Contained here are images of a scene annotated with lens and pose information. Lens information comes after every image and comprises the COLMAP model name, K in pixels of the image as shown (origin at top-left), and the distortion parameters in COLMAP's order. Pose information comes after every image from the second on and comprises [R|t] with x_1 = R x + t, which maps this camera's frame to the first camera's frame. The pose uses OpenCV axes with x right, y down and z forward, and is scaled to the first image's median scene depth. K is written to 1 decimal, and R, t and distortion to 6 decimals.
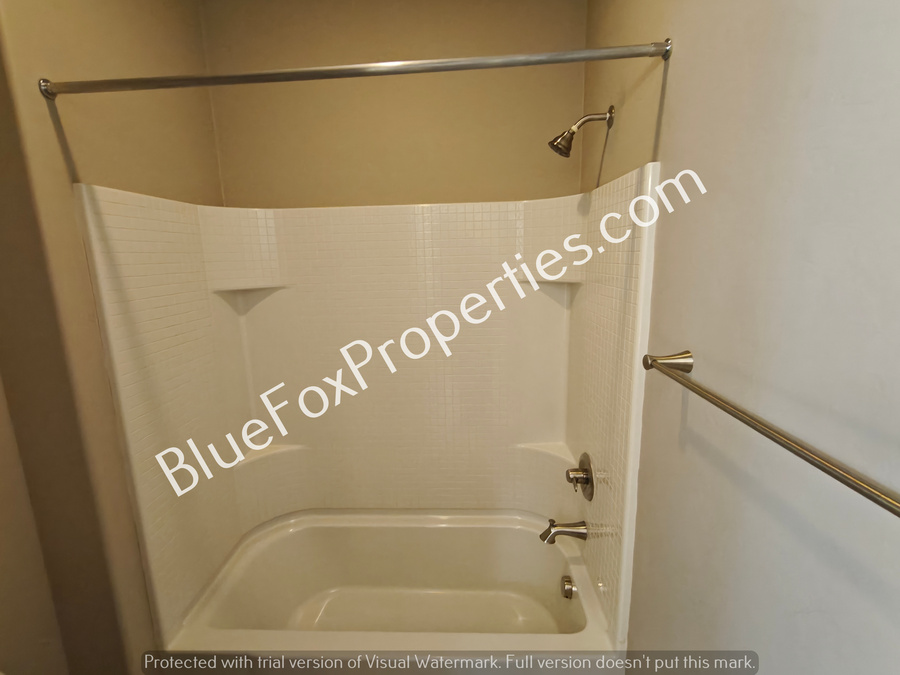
lens RADIAL K [[432.2, 0, 445.4], [0, 432.2, 339.6], [0, 0, 1]] dist [-0.000016, 0.000052]
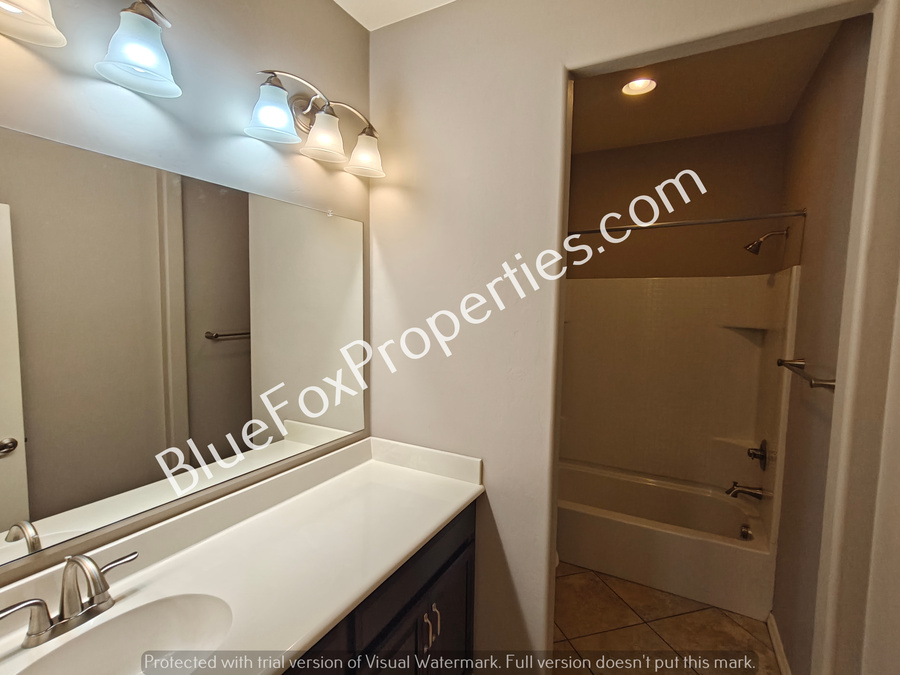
lens RADIAL K [[432.2, 0, 445.4], [0, 432.2, 339.6], [0, 0, 1]] dist [-0.000016, 0.000052]
pose [[0.891204, 0.078284, -0.446797, -0.023081], [-0.127315, 0.988571, -0.080740, 0.176664], [0.435369, 0.128840, 0.890985, -0.874097]]
